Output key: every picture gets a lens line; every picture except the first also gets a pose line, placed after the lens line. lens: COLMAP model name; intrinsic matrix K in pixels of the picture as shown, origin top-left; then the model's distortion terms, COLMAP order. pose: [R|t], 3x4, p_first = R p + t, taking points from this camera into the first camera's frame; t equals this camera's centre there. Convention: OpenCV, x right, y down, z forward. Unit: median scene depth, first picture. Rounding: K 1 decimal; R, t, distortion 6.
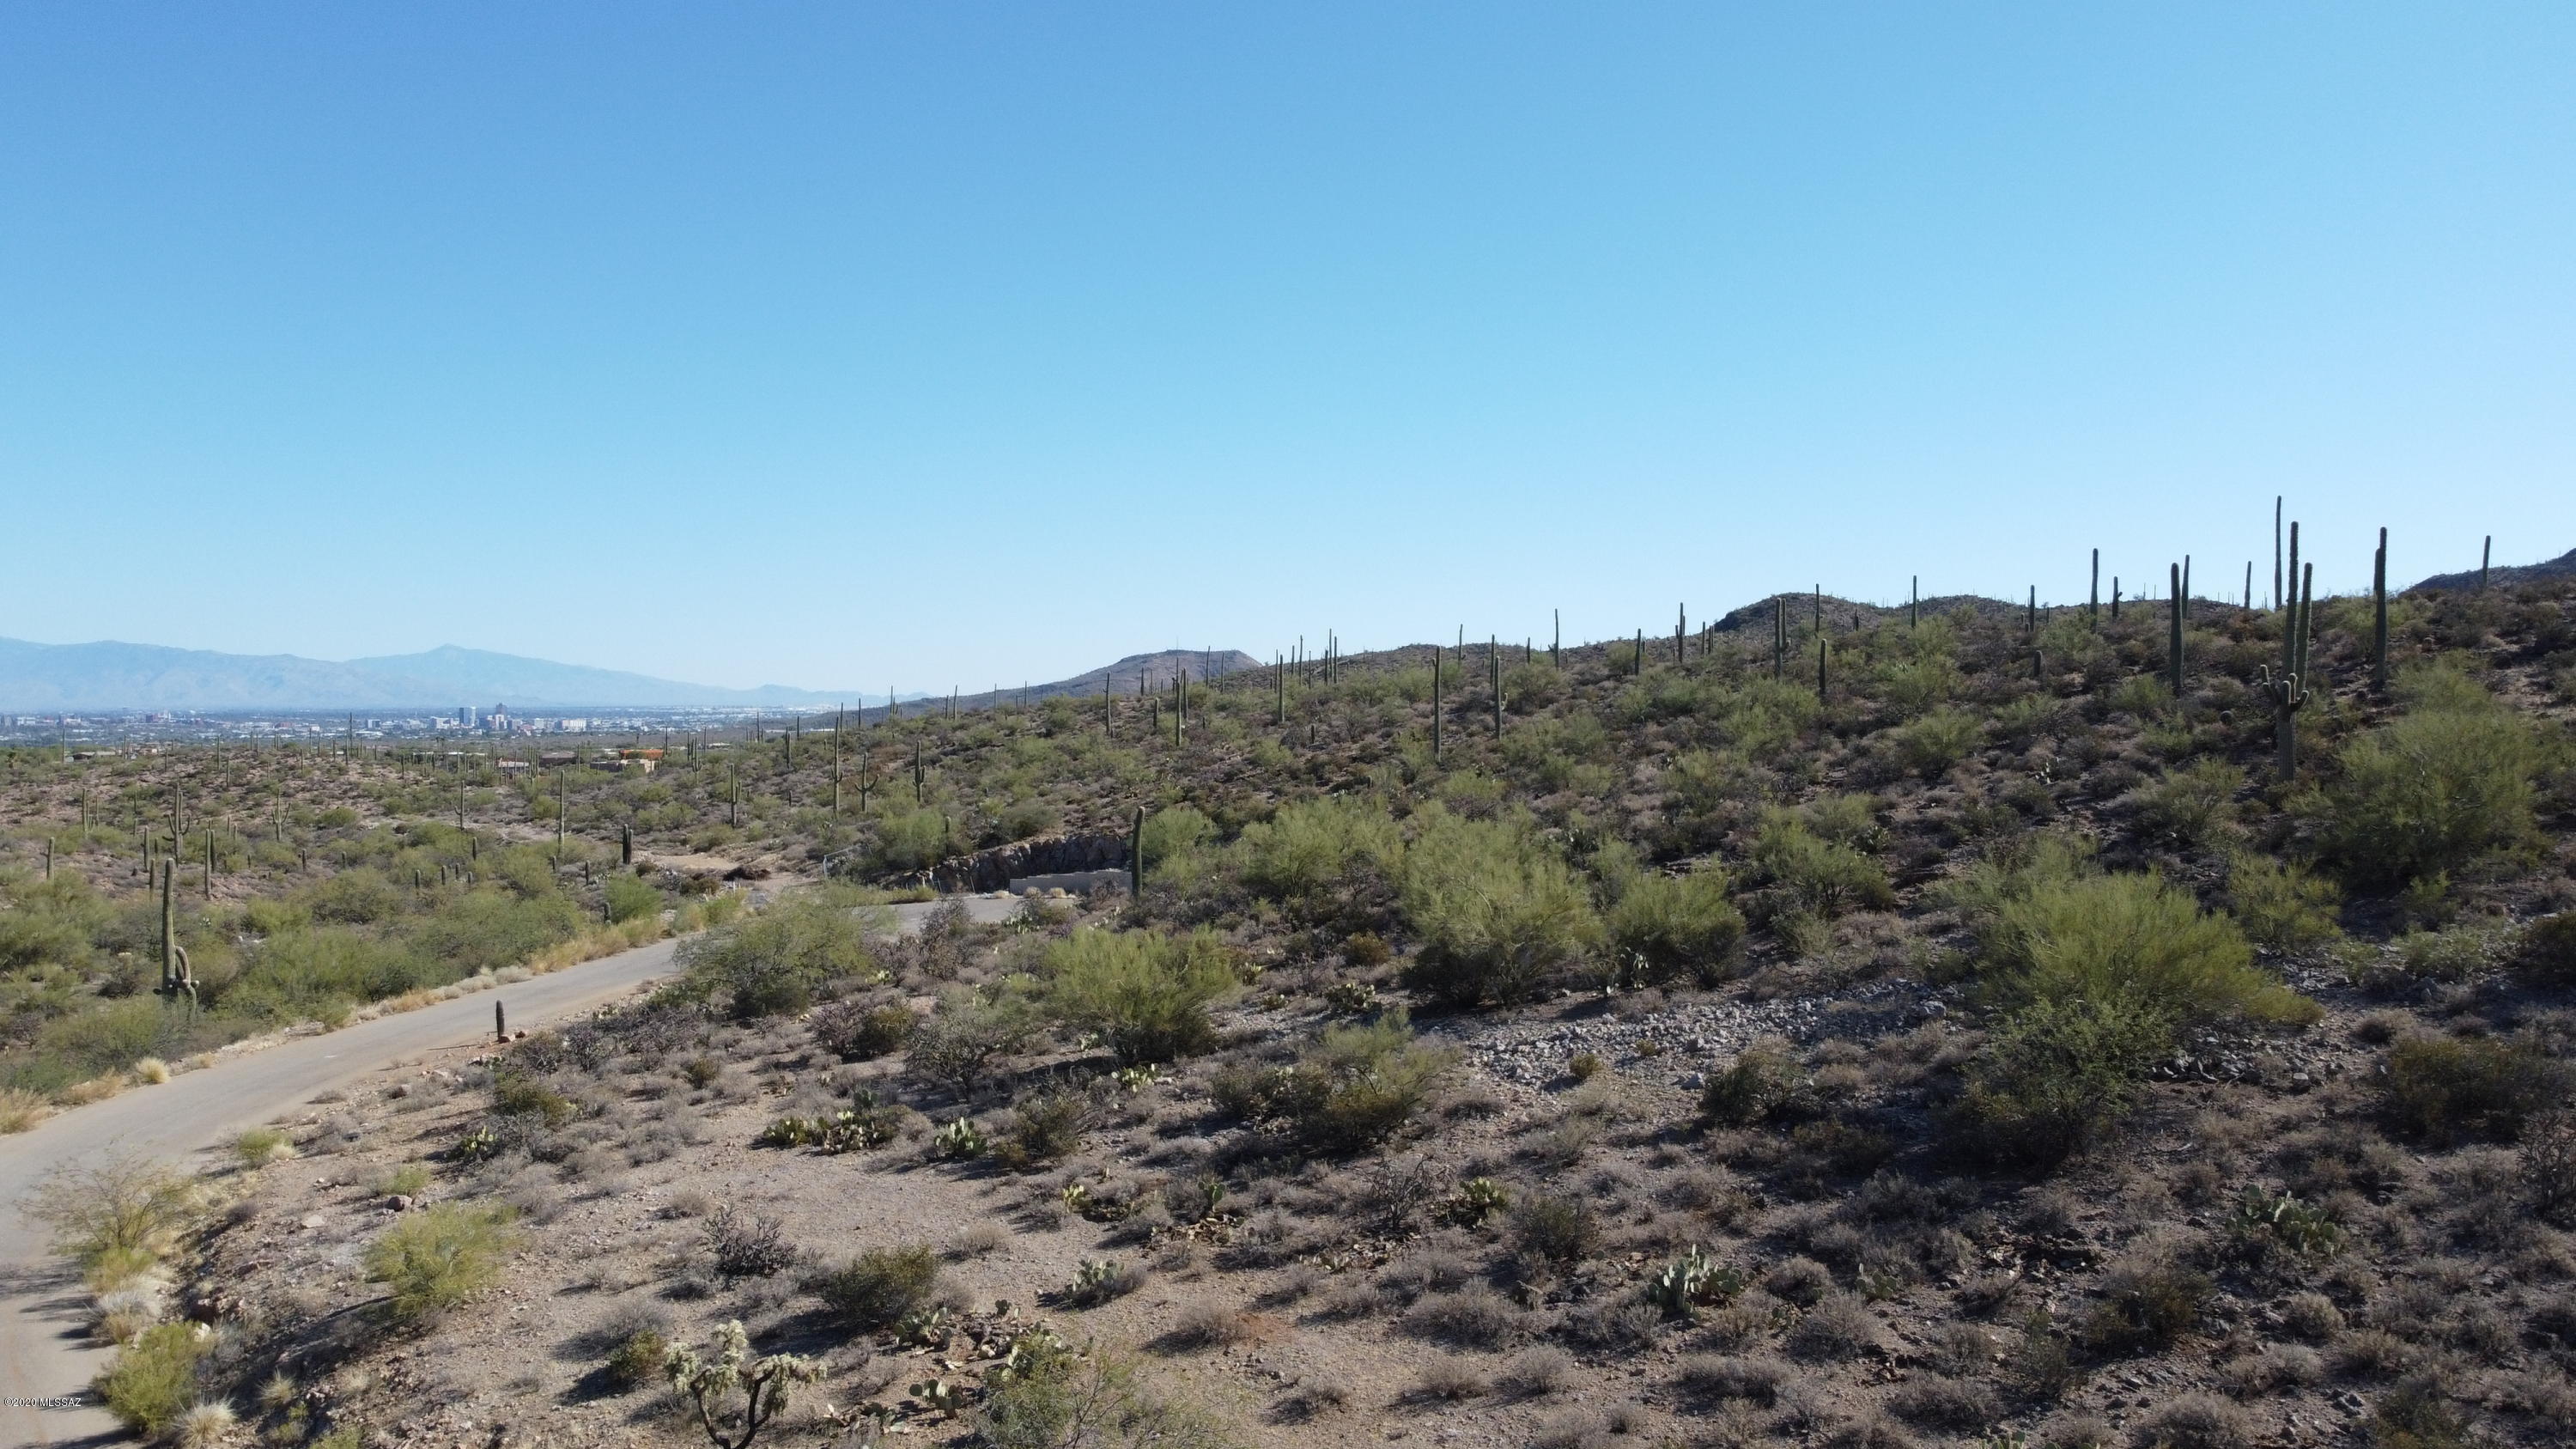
lens RADIAL K [[1935.3, 0, 1272.9], [0, 1935.3, 730.1], [0, 0, 1]] dist [-0.006177, 0.001042]
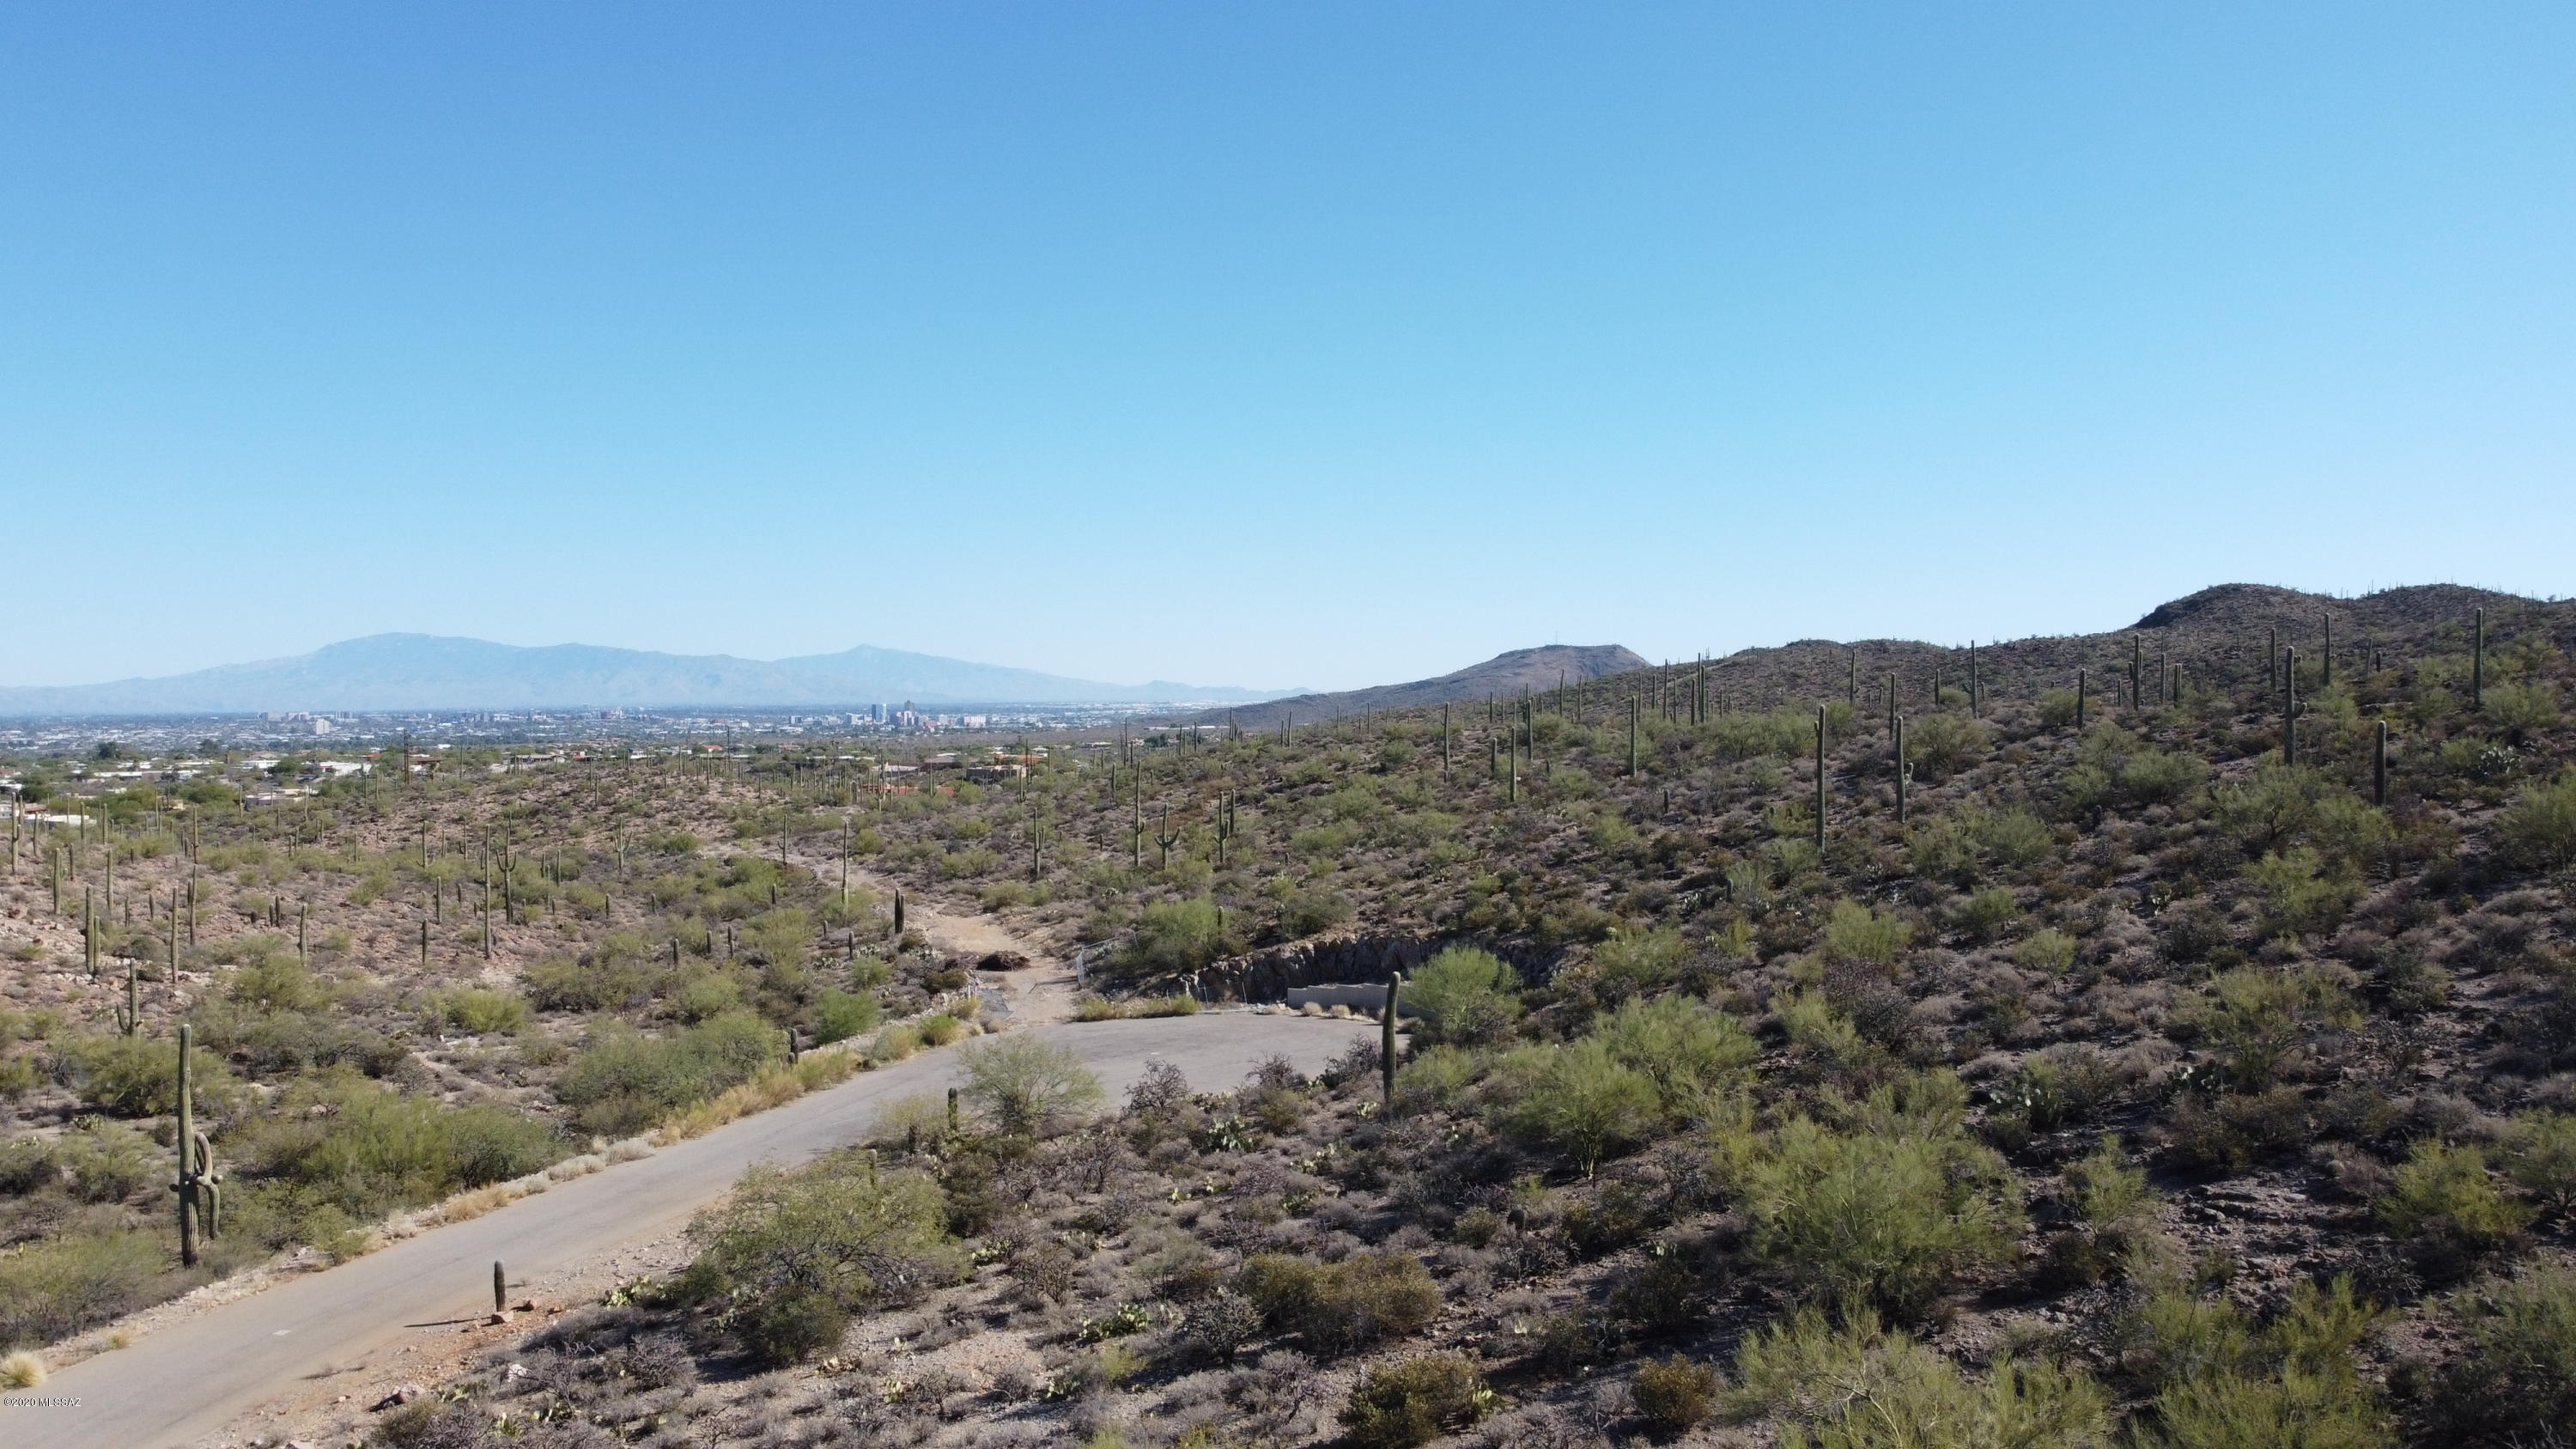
lens RADIAL K [[1935.9, 0, 1275.0], [0, 1935.9, 740.6], [0, 0, 1]] dist [-0.007777, -0.007649]
pose [[0.981189, 0.001342, -0.193043, 0.018275], [0.000242, 0.999967, 0.008180, -0.034495], [0.193048, -0.008072, 0.981156, 0.174983]]
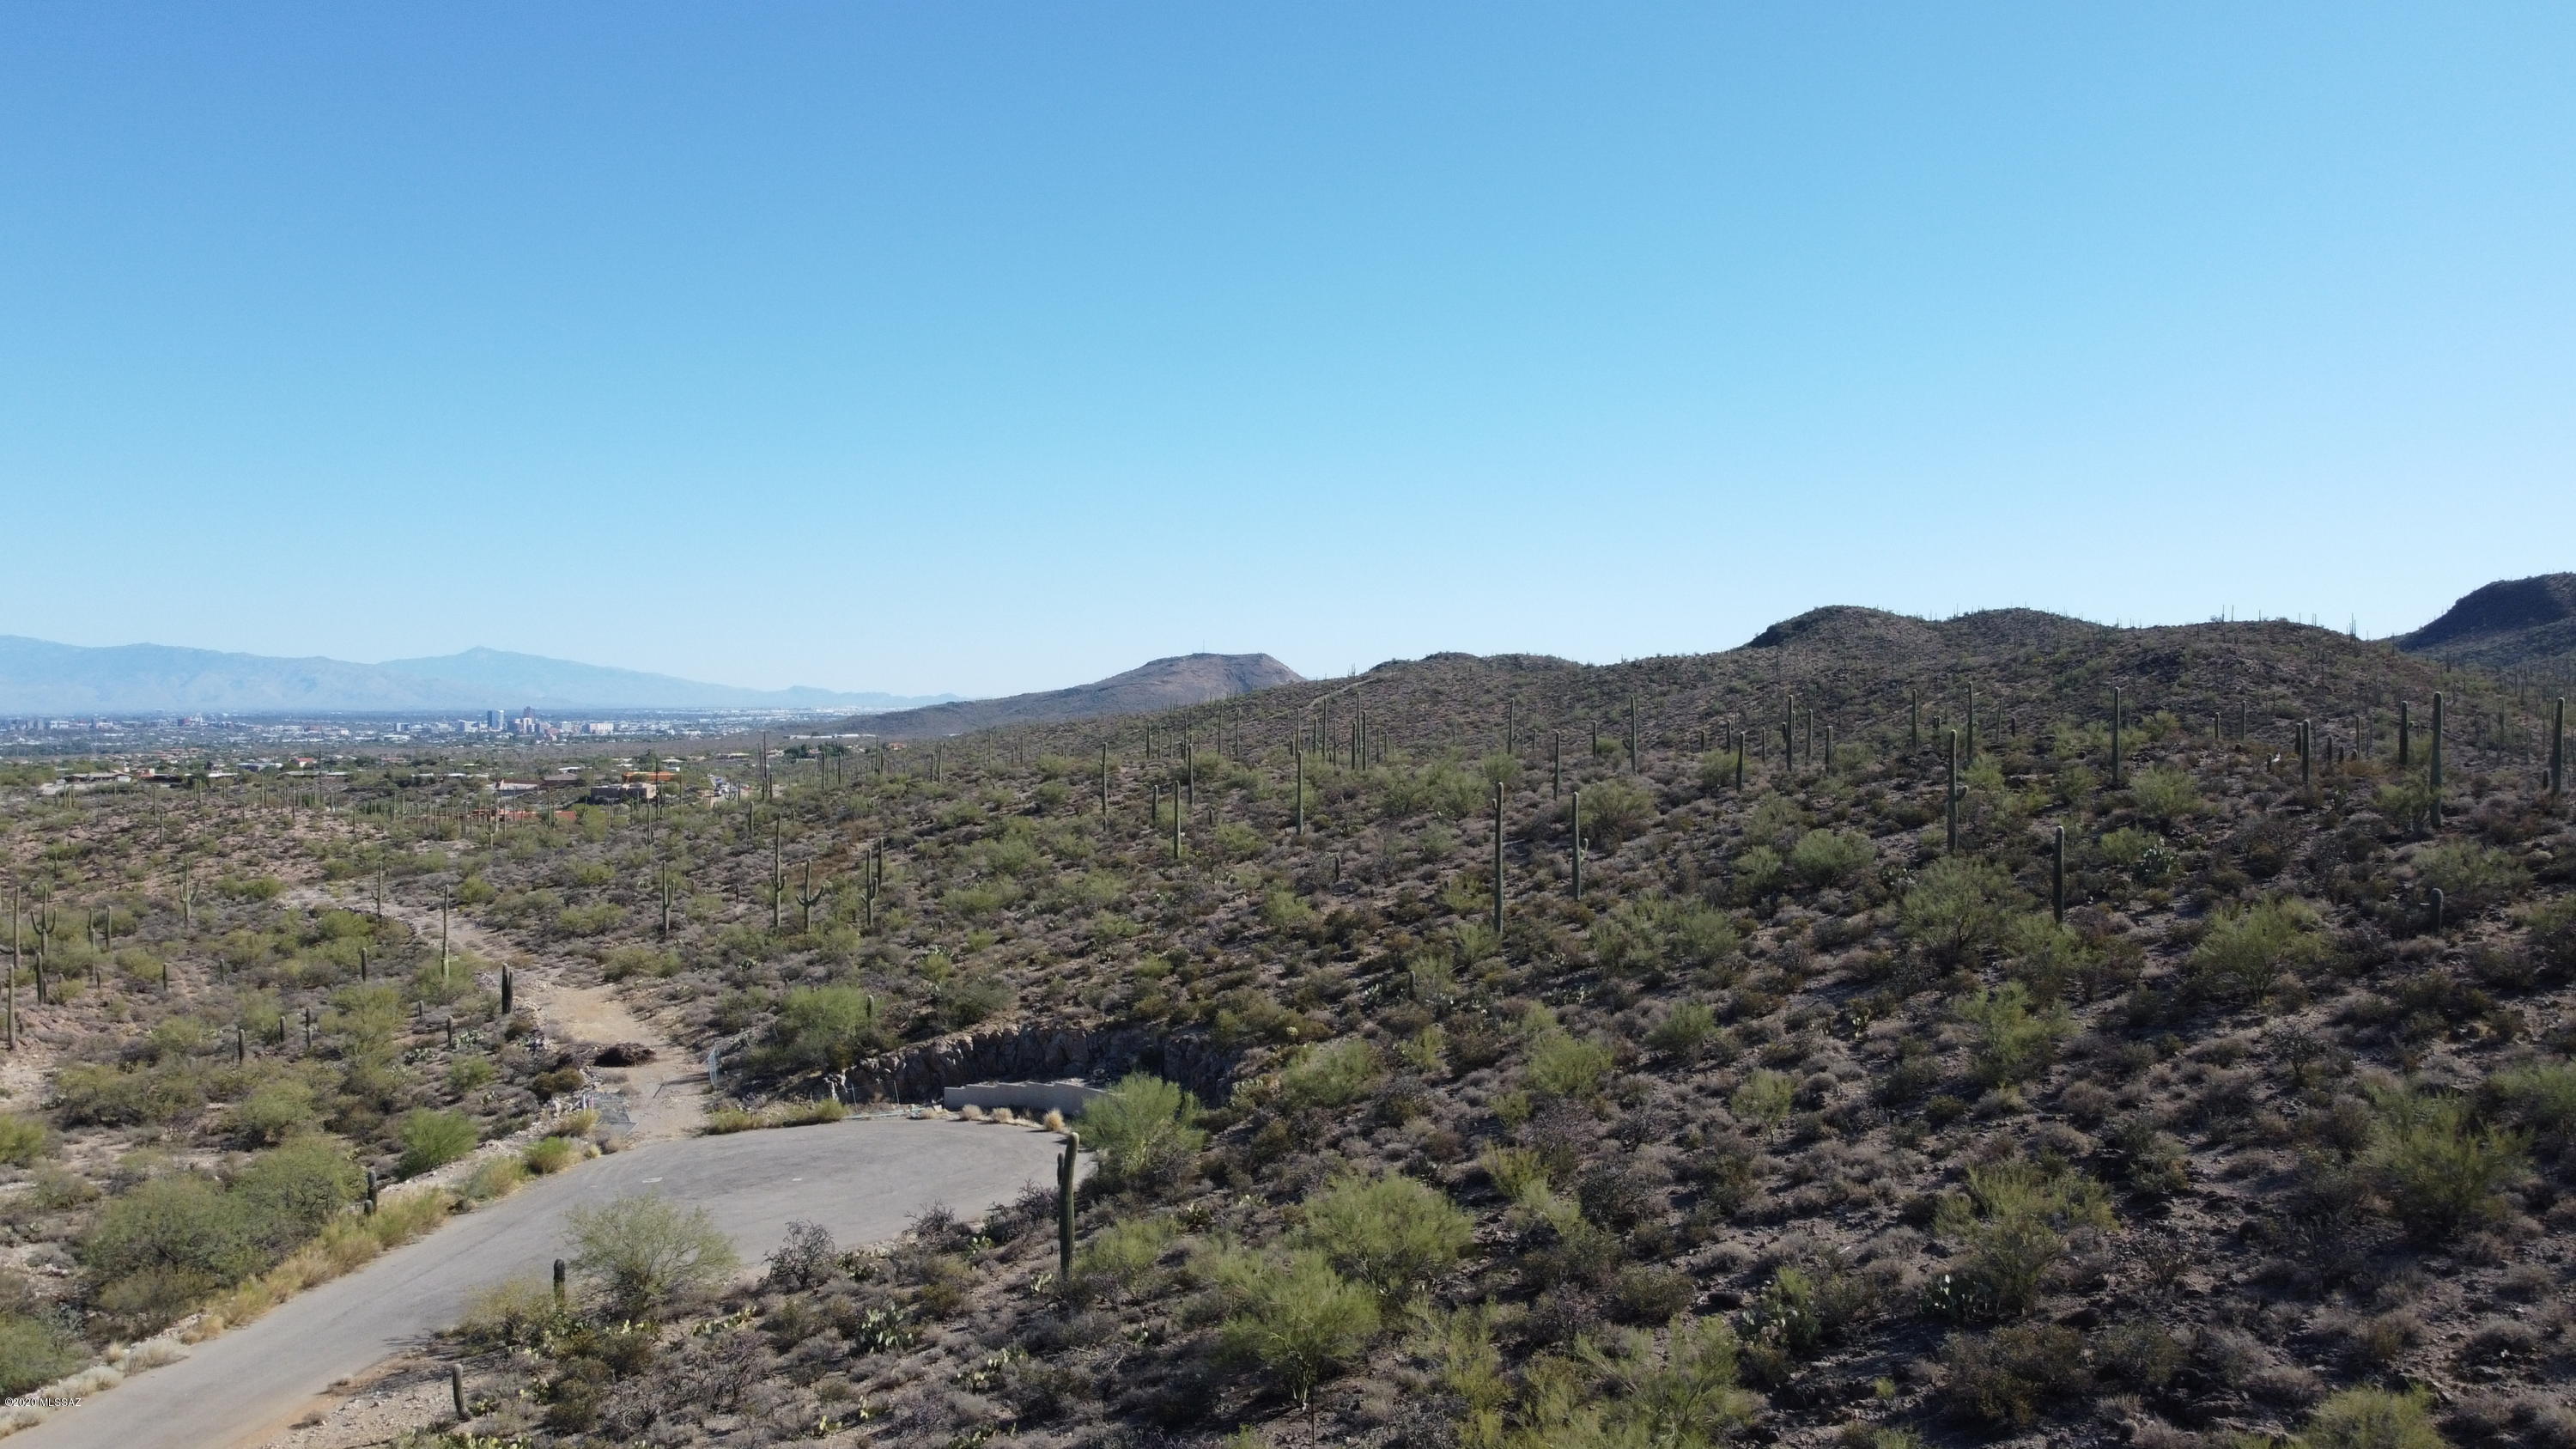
lens RADIAL K [[1935.3, 0, 1272.9], [0, 1935.3, 730.1], [0, 0, 1]] dist [-0.006177, 0.001042]
pose [[0.999903, -0.000813, -0.013909, 0.005758], [0.000808, 1.000000, -0.000363, -0.062024], [0.013909, 0.000352, 0.999903, 0.219967]]
